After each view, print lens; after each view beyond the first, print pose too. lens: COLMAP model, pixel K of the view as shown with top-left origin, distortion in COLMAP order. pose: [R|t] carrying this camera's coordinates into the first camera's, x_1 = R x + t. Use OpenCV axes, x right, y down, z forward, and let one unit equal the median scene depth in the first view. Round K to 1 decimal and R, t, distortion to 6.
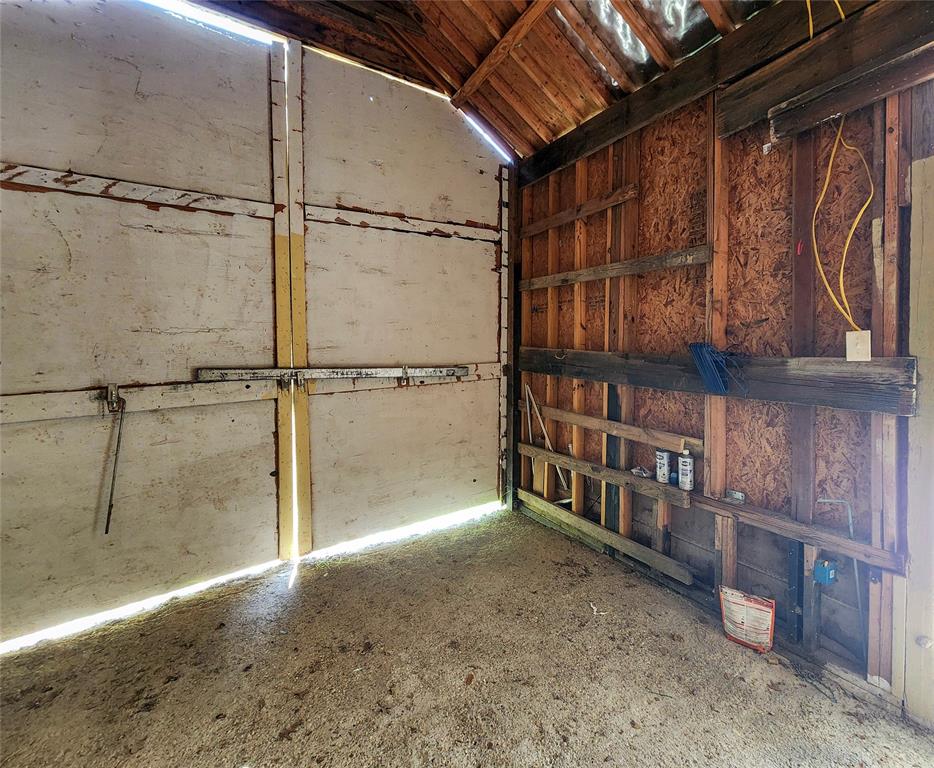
lens RADIAL K [[428.1, 0, 467.3], [0, 428.1, 406.8], [0, 0, 1]] dist [0.001231, 0.000489]
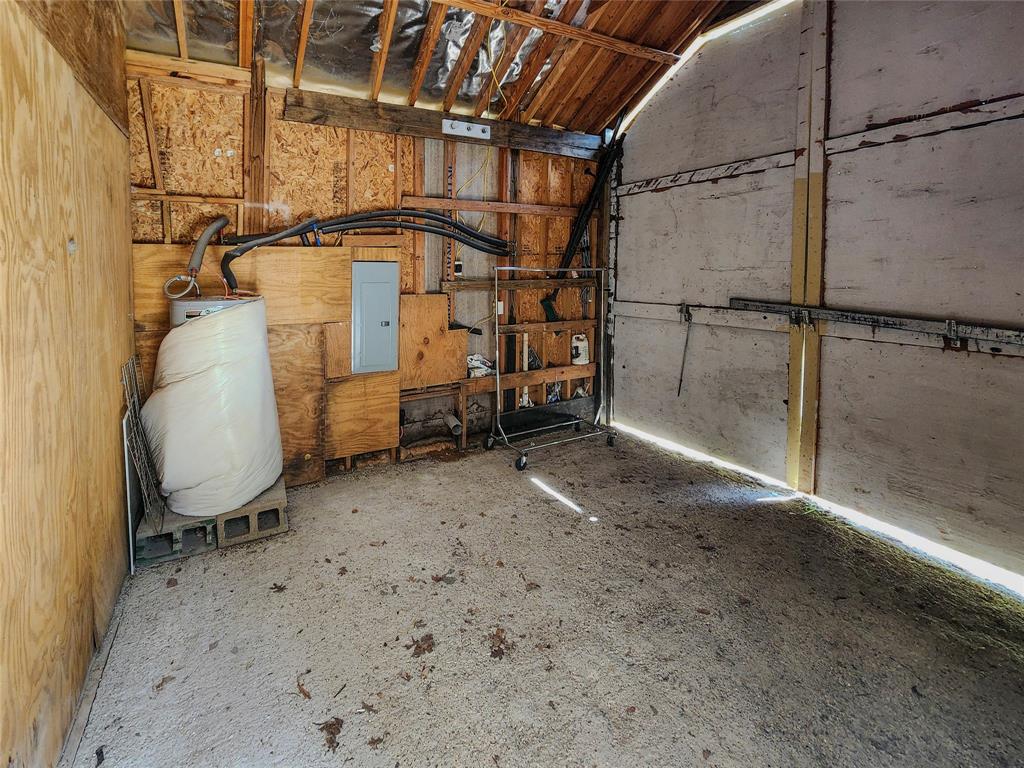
lens RADIAL K [[432.1, 0, 504.7], [0, 432.1, 382.6], [0, 0, 1]] dist [-0.000607, -0.000554]
pose [[-0.032216, 0.276522, -0.960468, 0.734369], [-0.141510, 0.950024, 0.278262, -0.113378], [0.989412, 0.144881, 0.008524, 0.338345]]
